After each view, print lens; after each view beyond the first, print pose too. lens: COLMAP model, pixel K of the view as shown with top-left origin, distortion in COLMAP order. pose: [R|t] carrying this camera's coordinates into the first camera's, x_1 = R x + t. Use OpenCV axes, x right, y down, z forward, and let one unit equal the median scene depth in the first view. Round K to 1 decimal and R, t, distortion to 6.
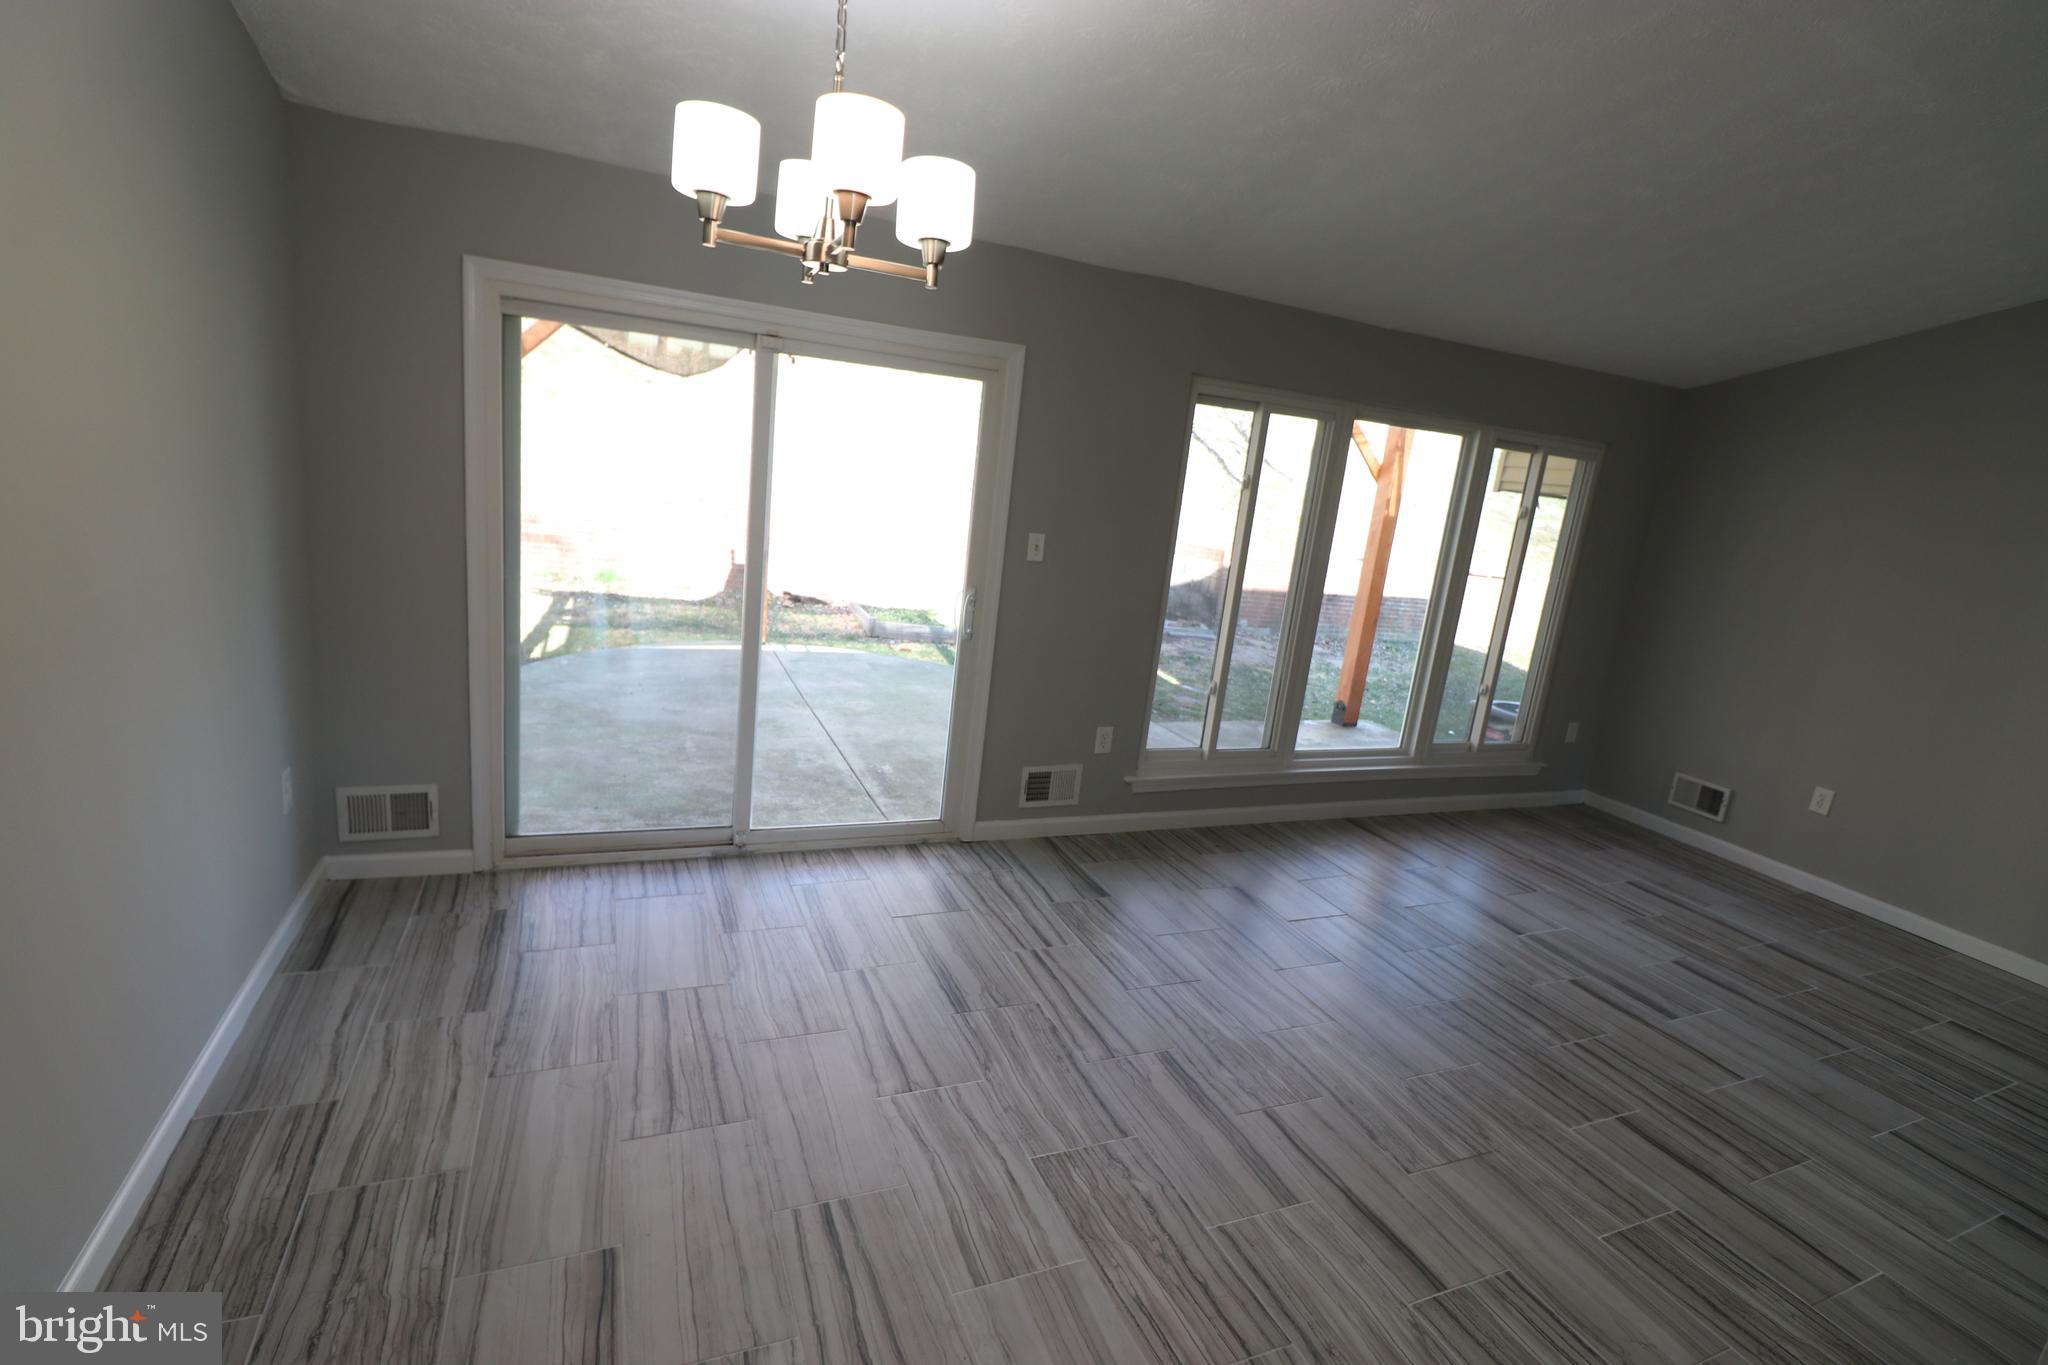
lens RADIAL K [[961.2, 0, 1023.6], [0, 961.2, 678.2], [0, 0, 1]] dist [-0.016399, -0.000402]
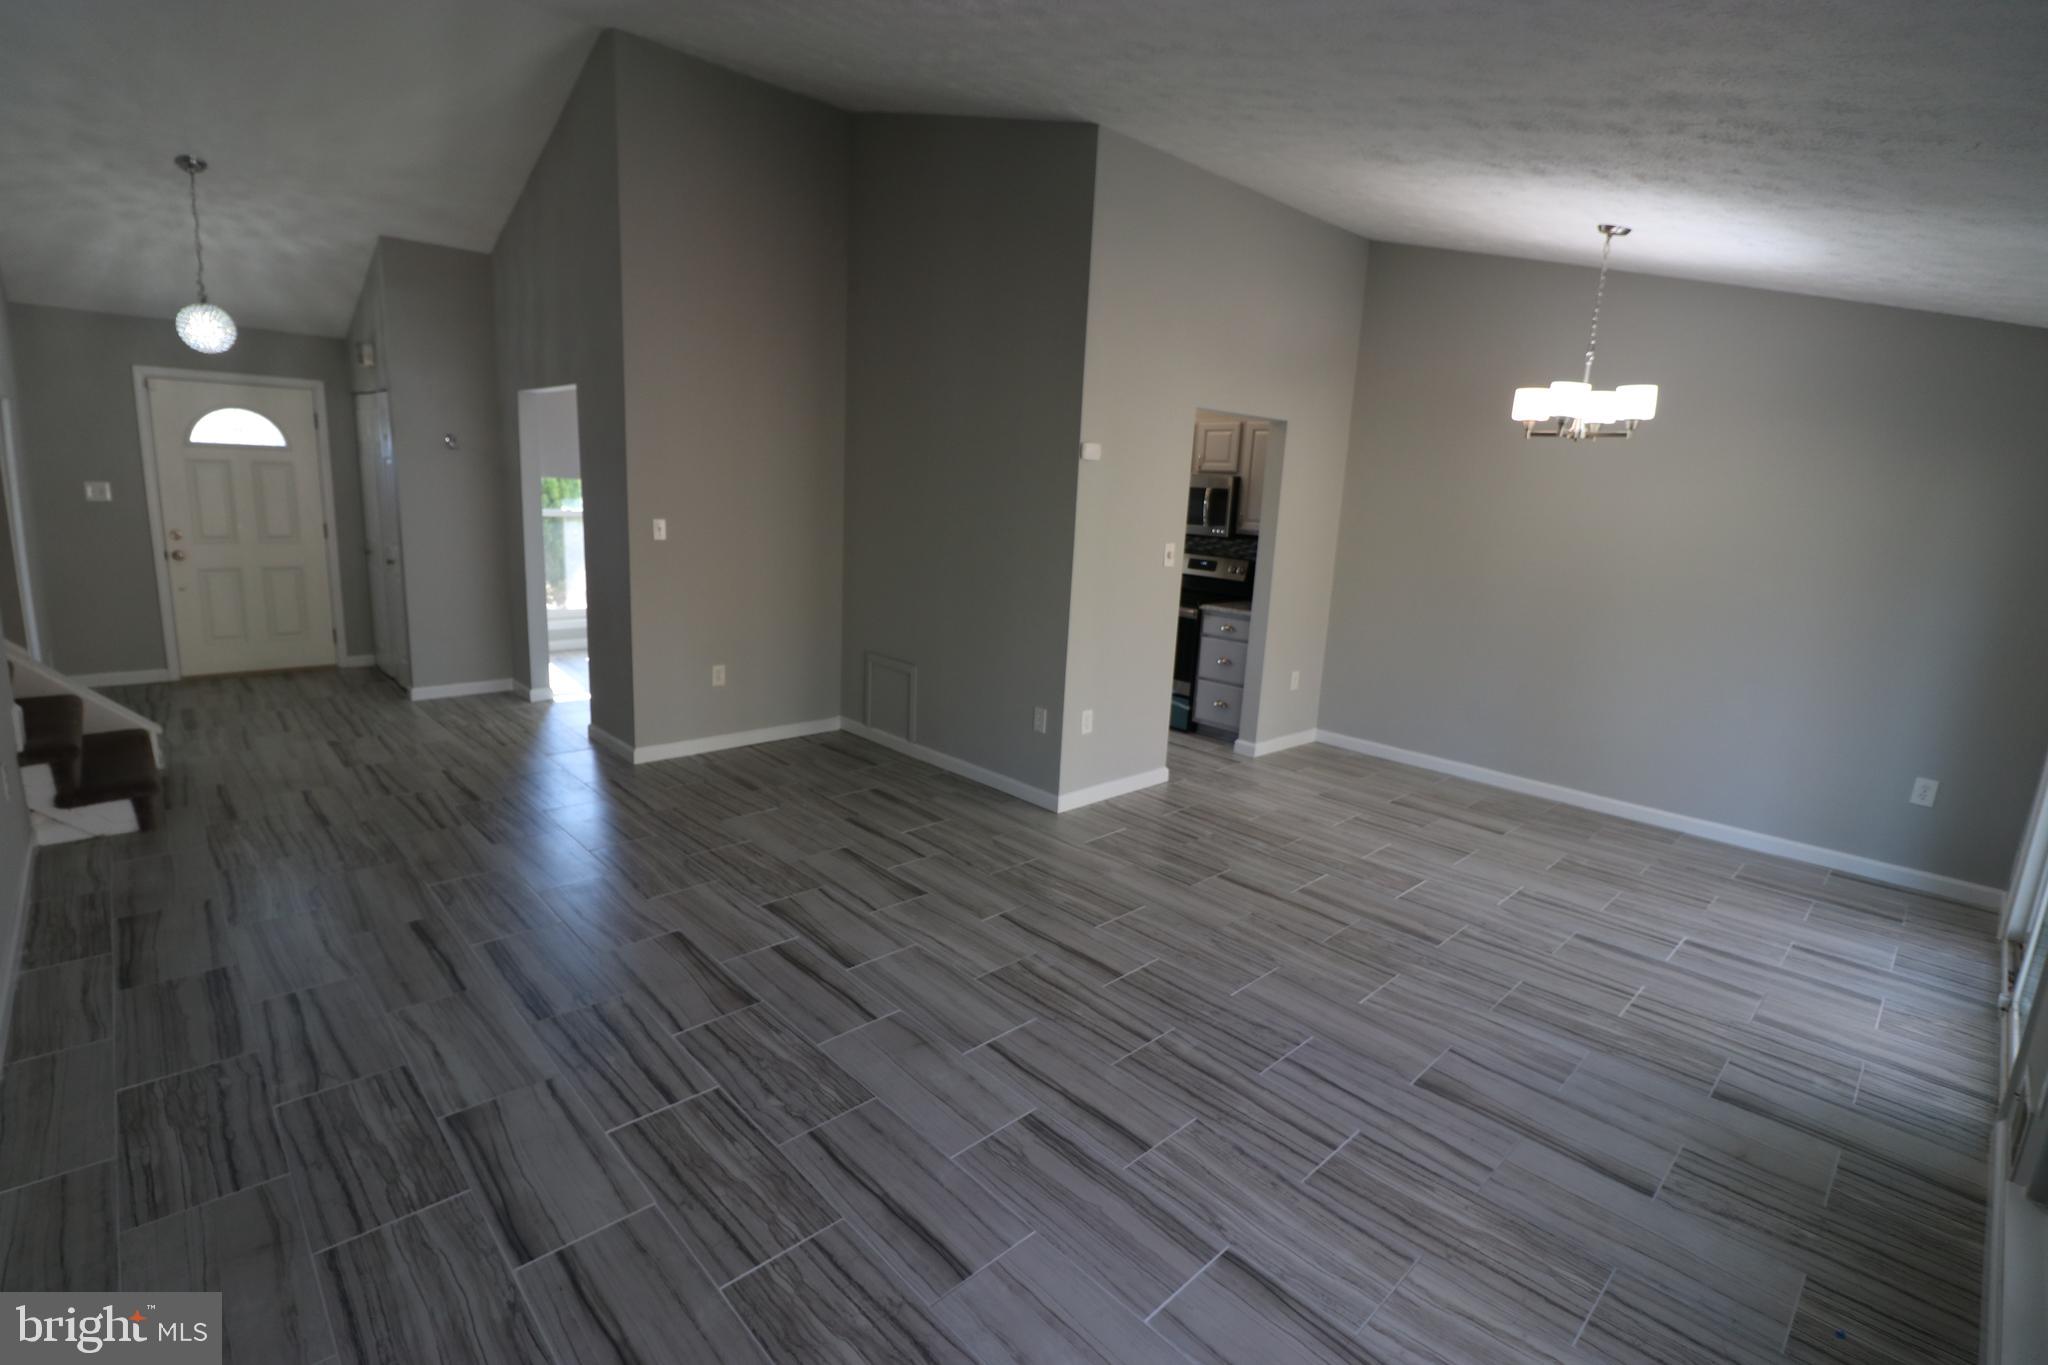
lens RADIAL K [[961.2, 0, 1019.8], [0, 961.2, 677.2], [0, 0, 1]] dist [-0.016399, -0.000402]
pose [[-0.926316, -0.082361, -0.367634, 1.131782], [-0.223487, 0.905707, 0.360207, -0.270738], [0.303301, 0.415827, -0.857378, 1.708603]]
